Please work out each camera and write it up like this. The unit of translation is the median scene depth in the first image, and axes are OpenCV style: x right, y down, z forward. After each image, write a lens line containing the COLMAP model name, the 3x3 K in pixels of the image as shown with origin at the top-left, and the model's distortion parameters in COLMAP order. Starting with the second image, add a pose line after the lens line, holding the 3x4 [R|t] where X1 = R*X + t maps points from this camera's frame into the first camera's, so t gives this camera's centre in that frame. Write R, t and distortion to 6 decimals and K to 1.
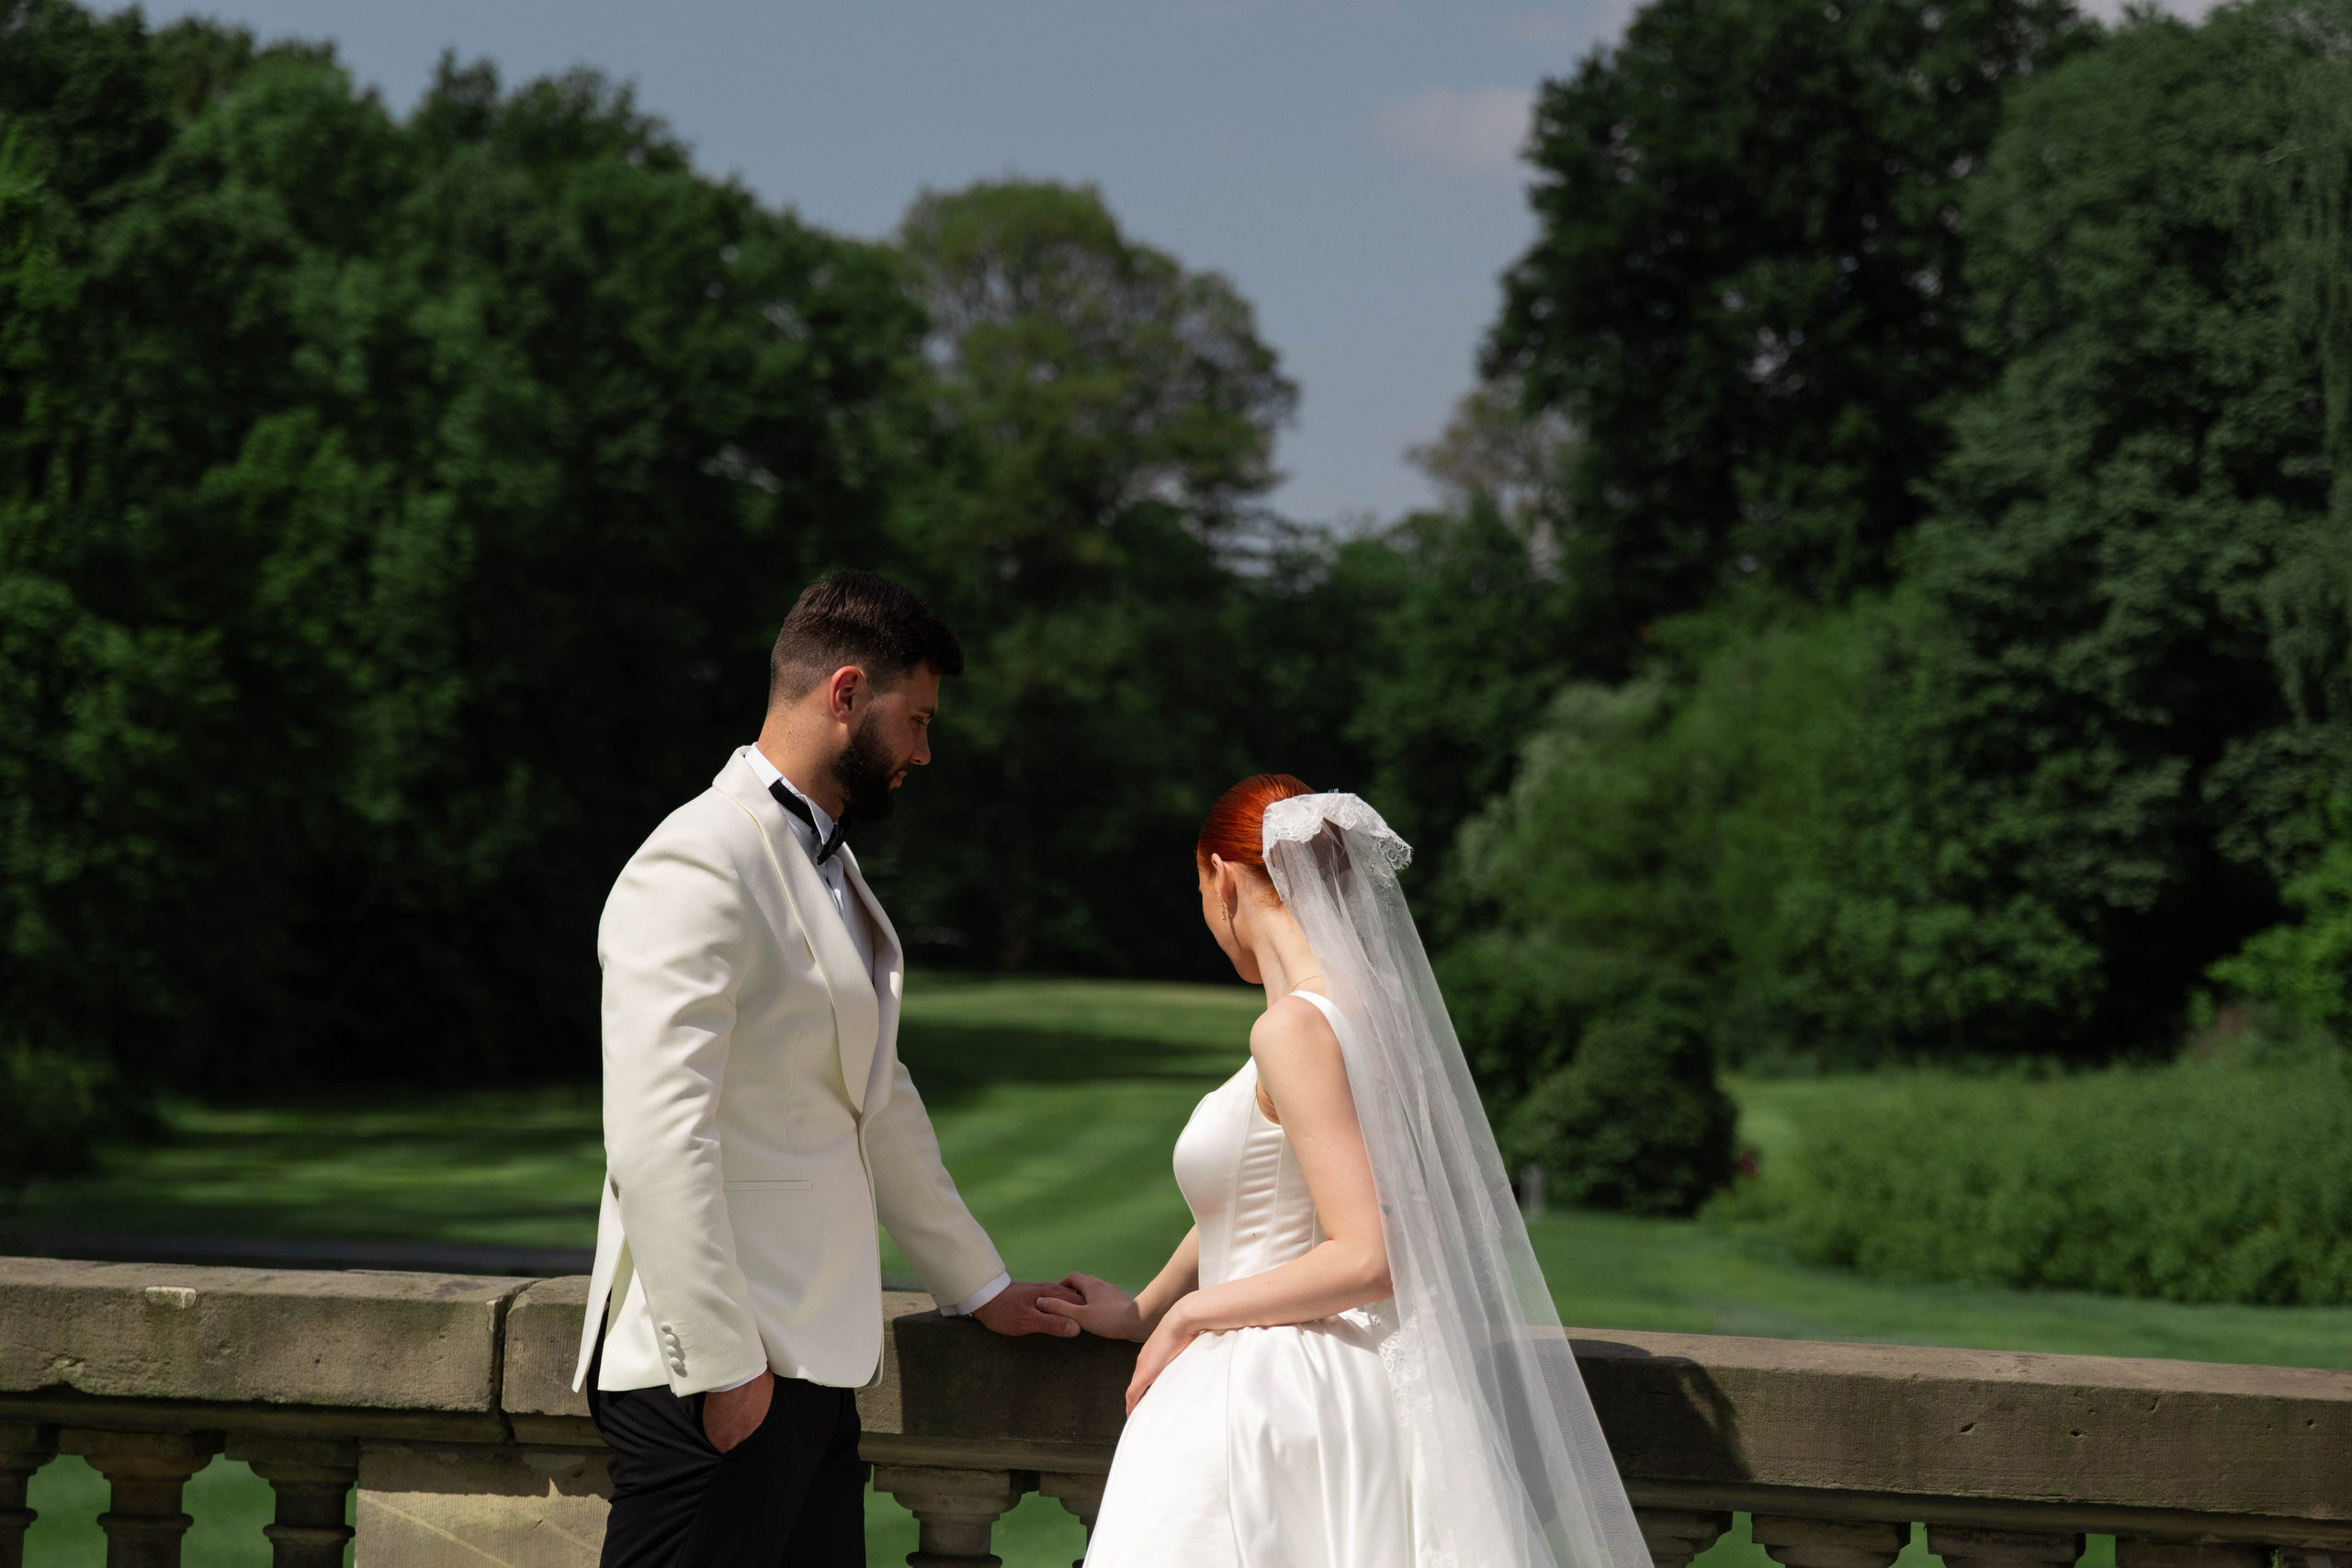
lens RADIAL K [[6320.8, 0, 1250.7], [0, 6320.8, 778.7], [0, 0, 1]] dist [0.398618, -6.187862]
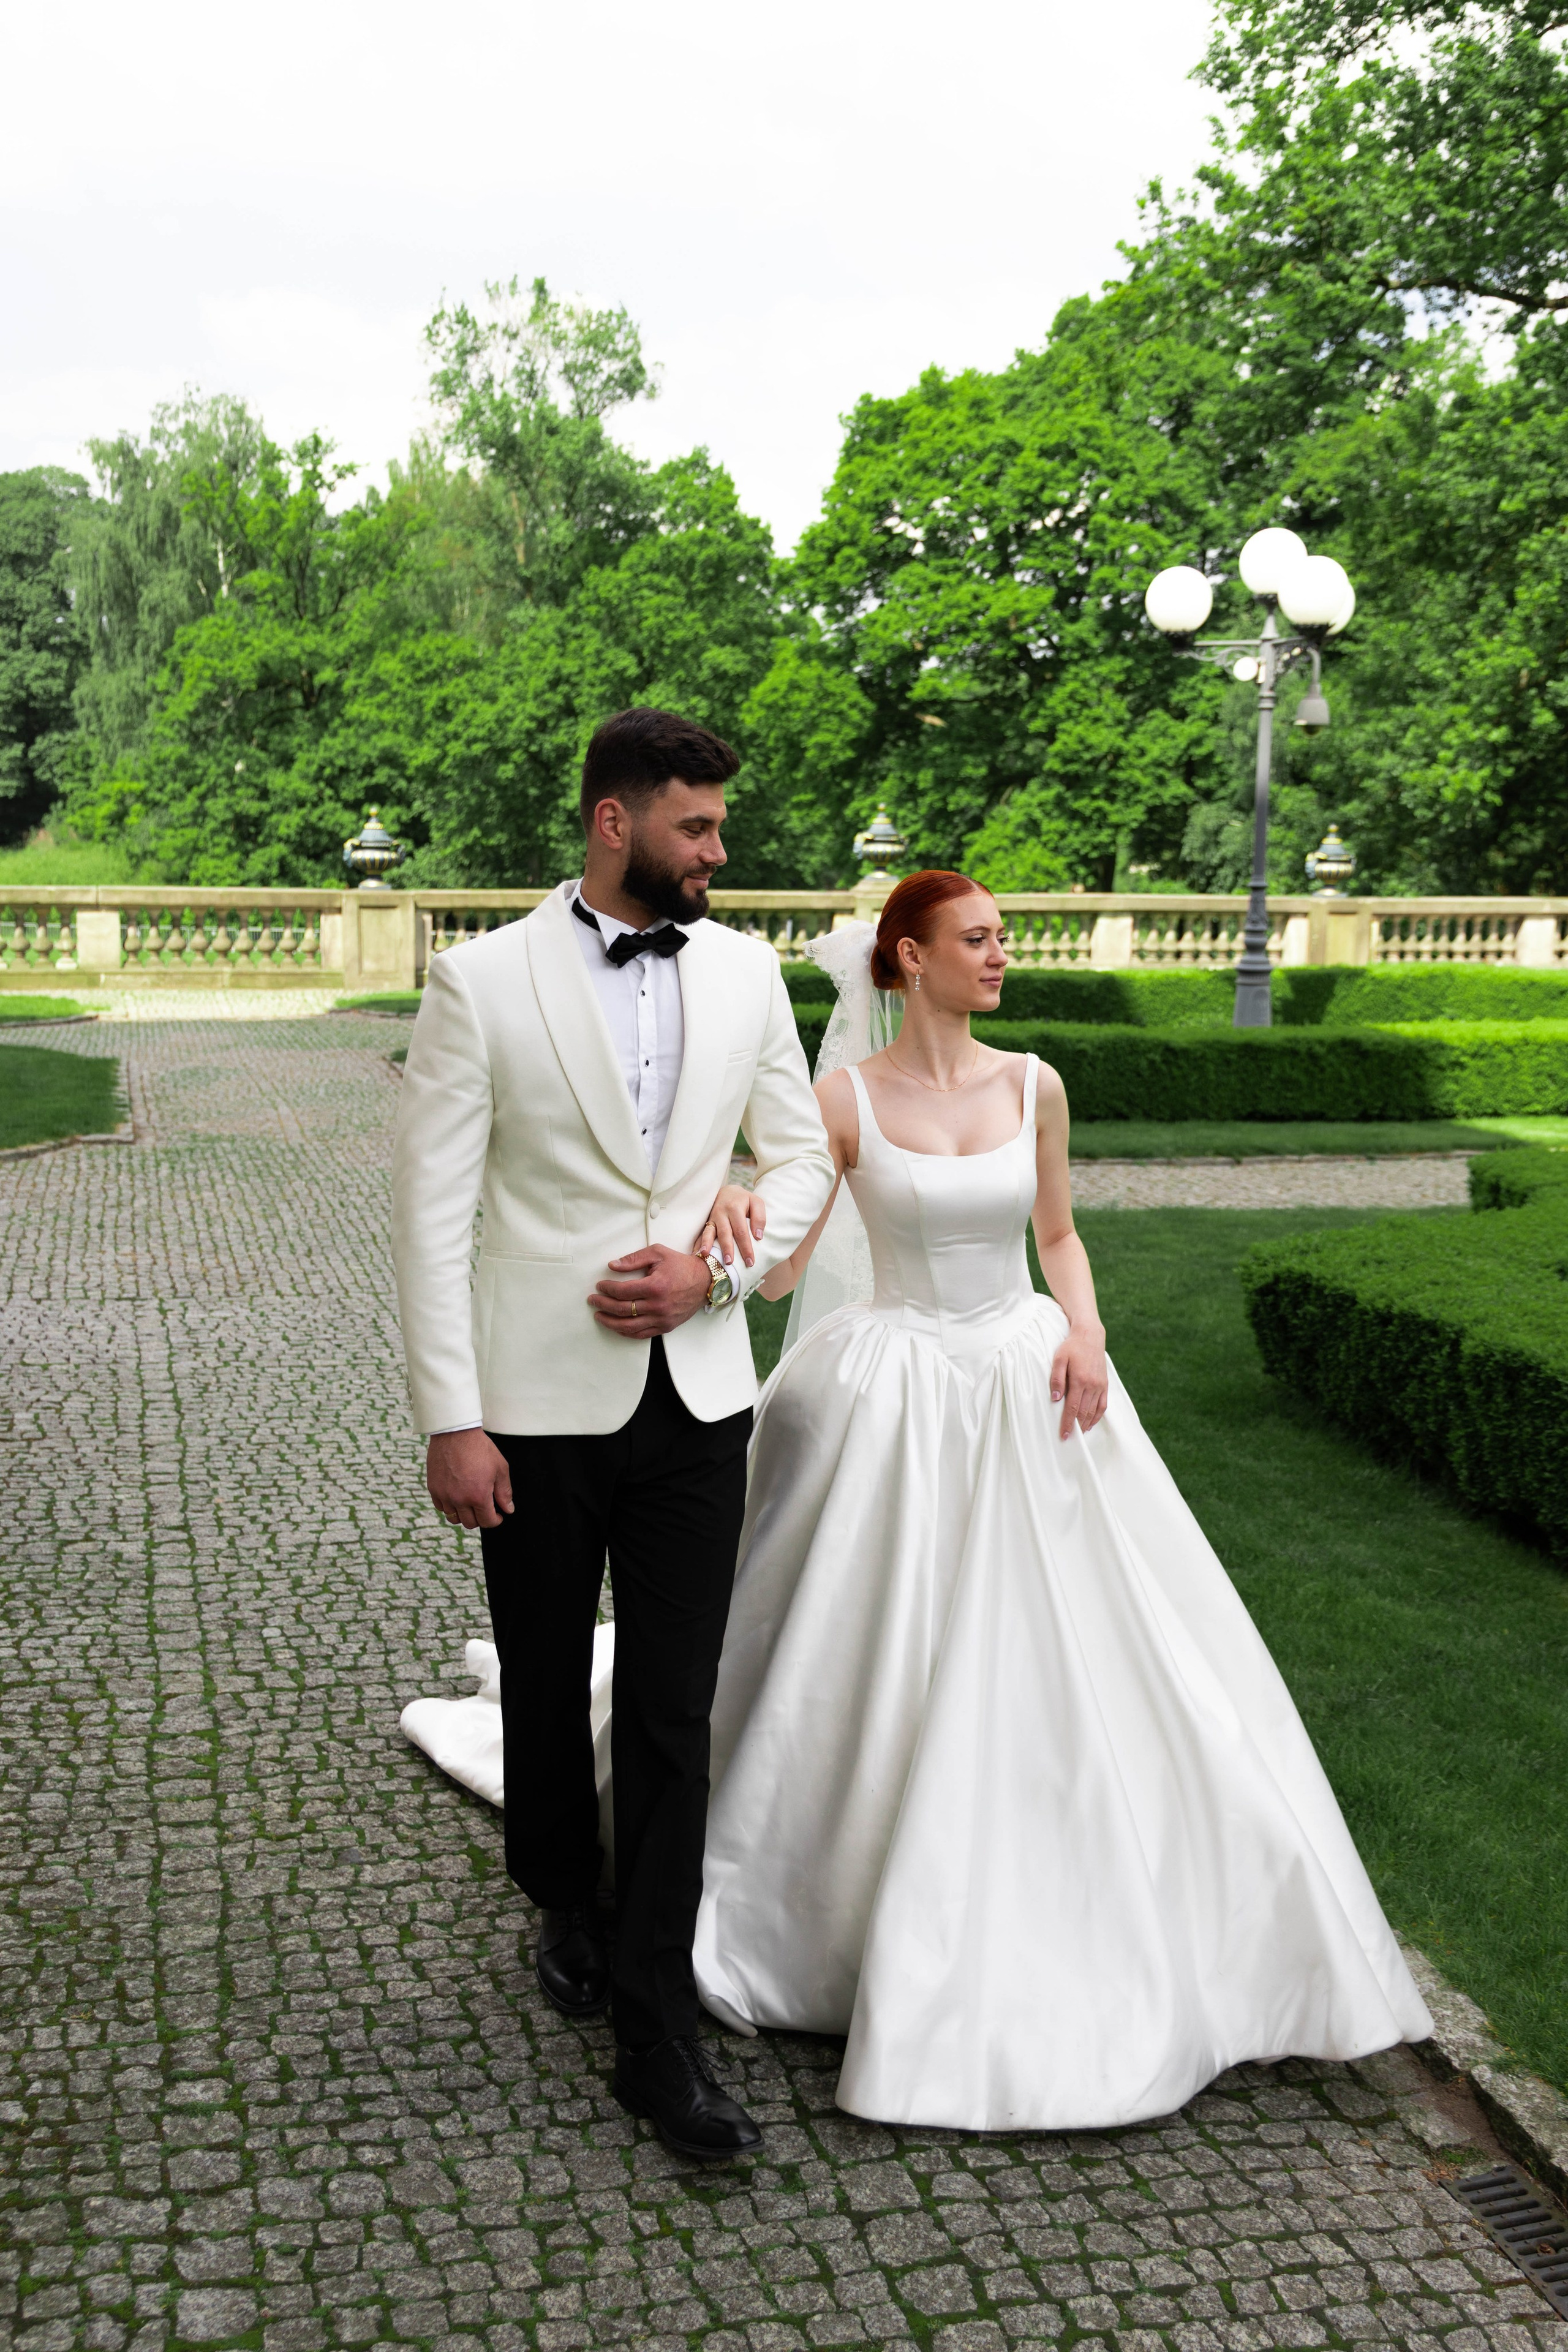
lens RADIAL K [[2323.7, 0, 792.8], [0, 2323.7, 1185.6], [0, 0, 1]] dist [0.007407, 0.041881]
pose [[0.886059, -0.090544, 0.454643, -0.042690], [0.002583, 0.981689, 0.190472, -0.006418], [-0.463565, -0.167595, 0.870069, -0.121643]]
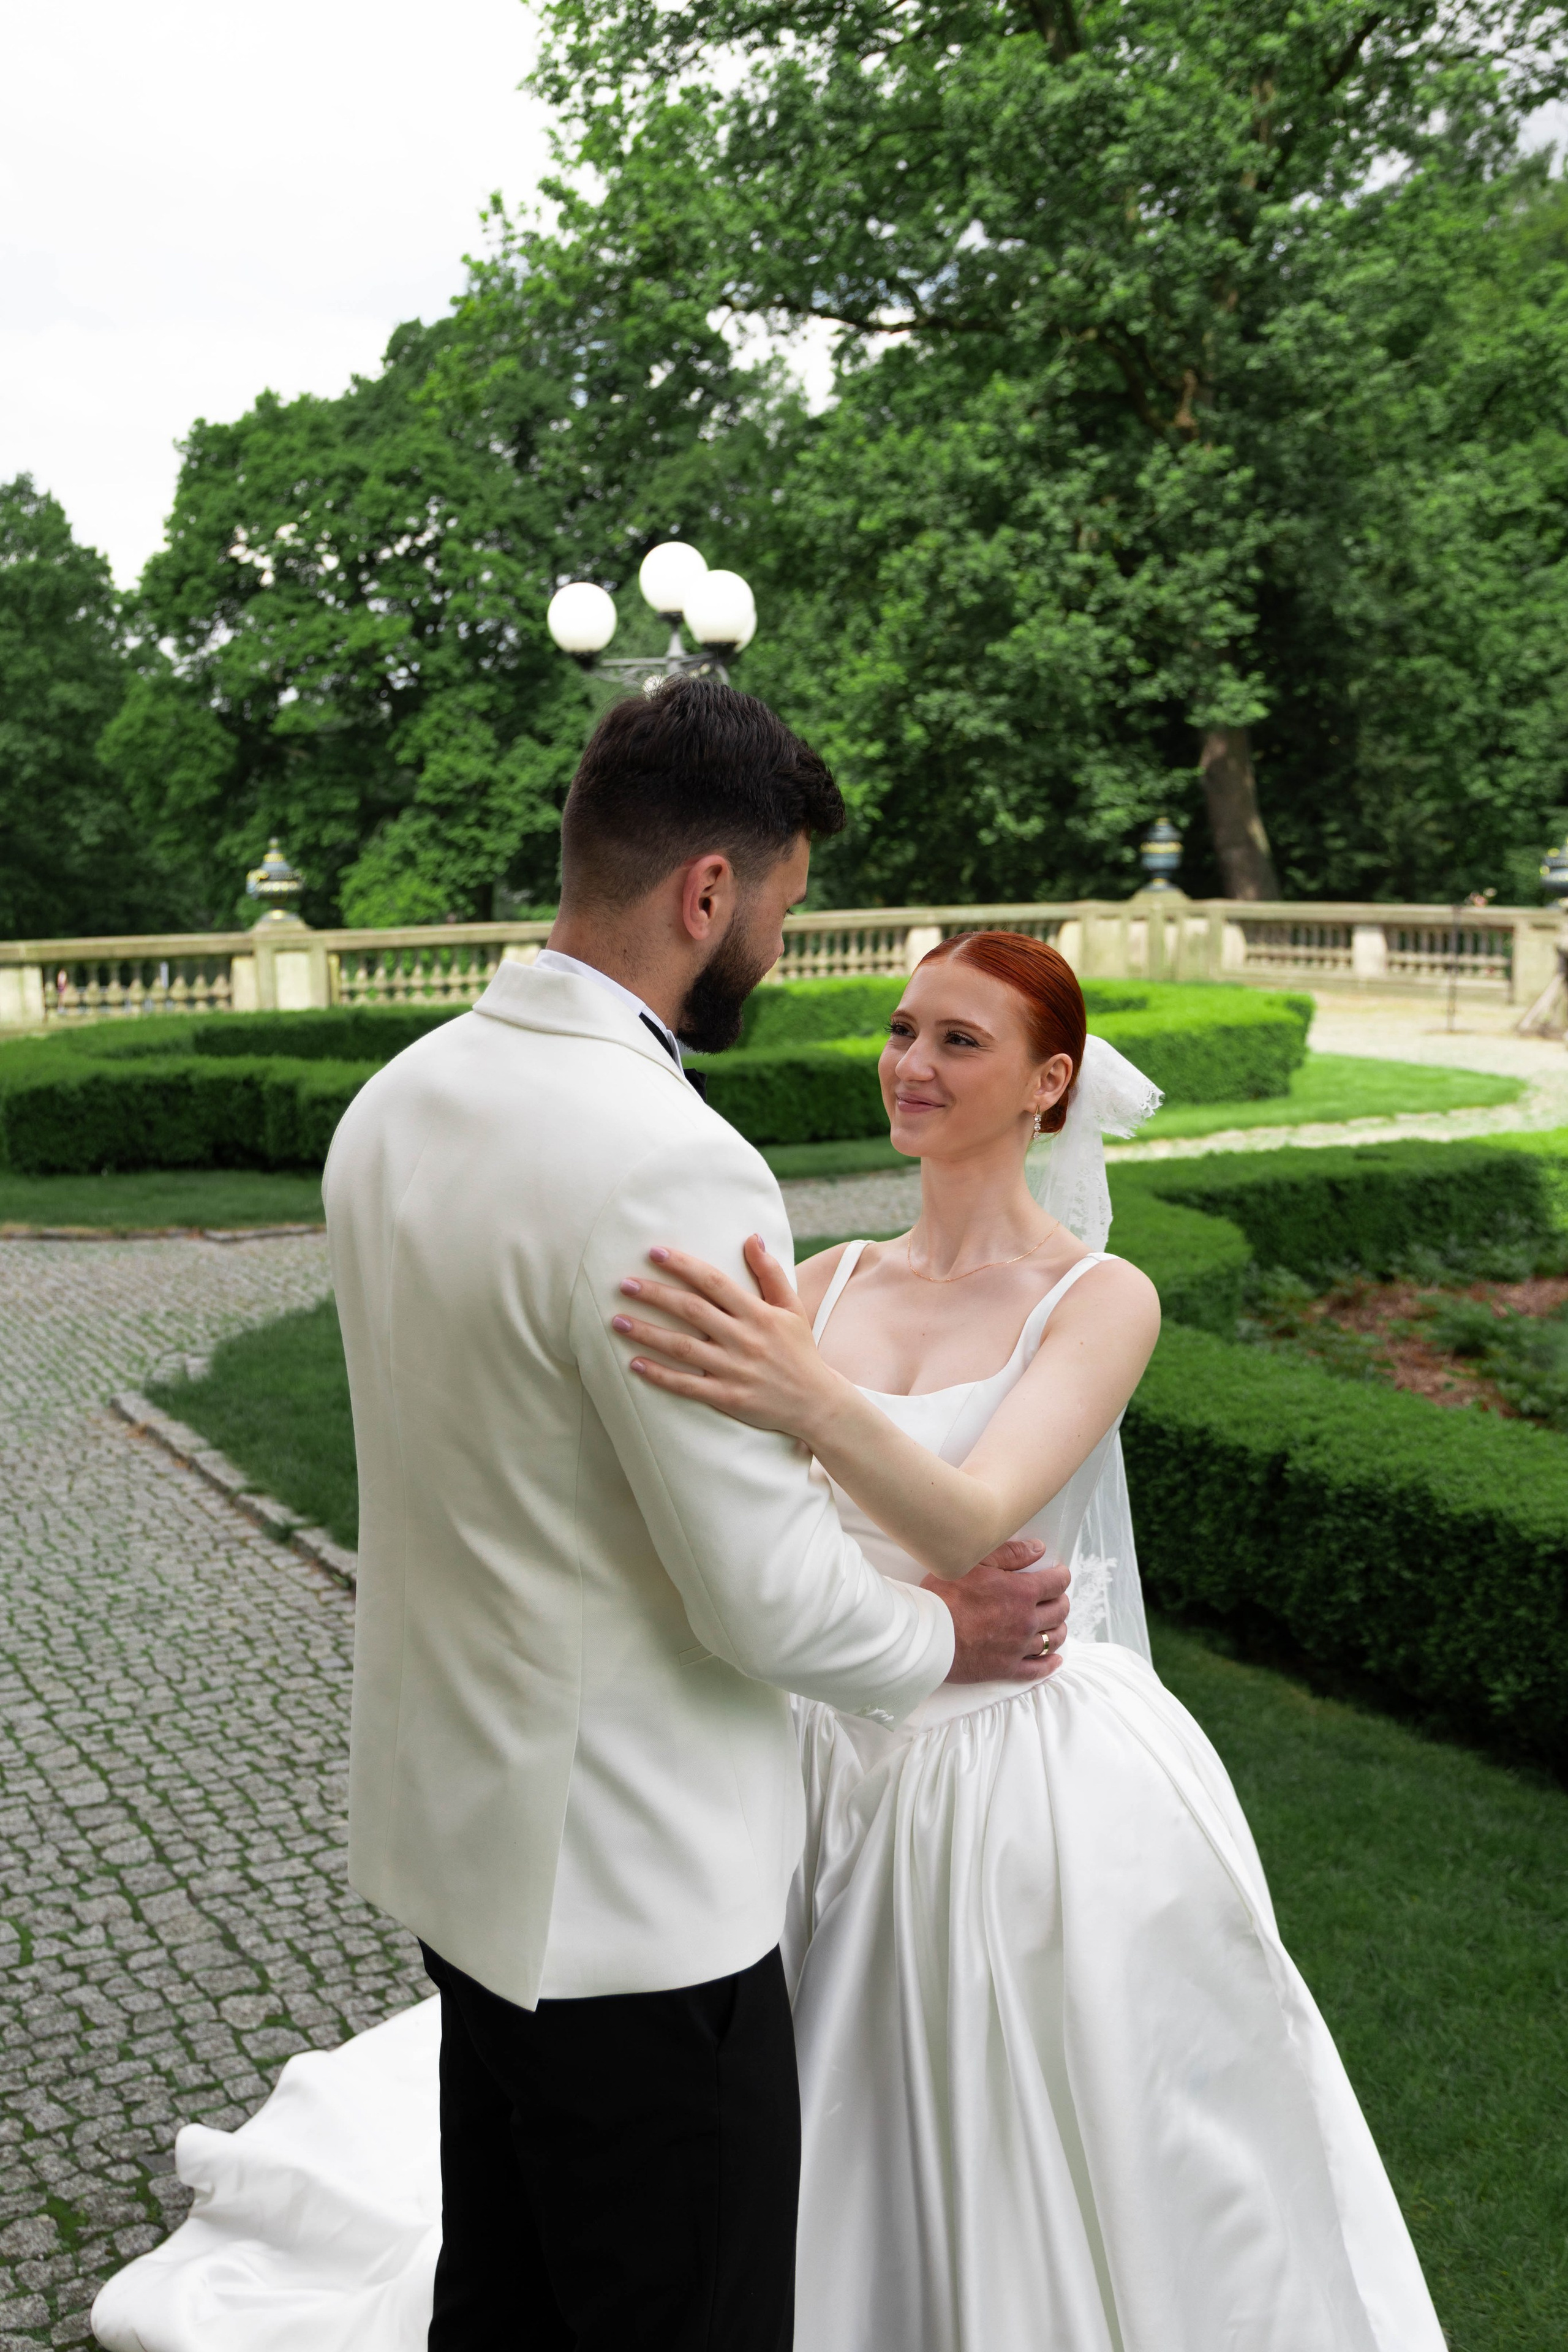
lens RADIAL K [[2273.0, 0, 730.7], [0, 2273.0, 1269.3], [0, 0, 1]] dist [0.025473, -0.003295]
pose [[0.745488, -0.170834, 0.644254, -0.041016], [0.032794, 0.974826, 0.220542, -0.006260], [-0.665712, -0.143284, 0.732323, -0.113406]]
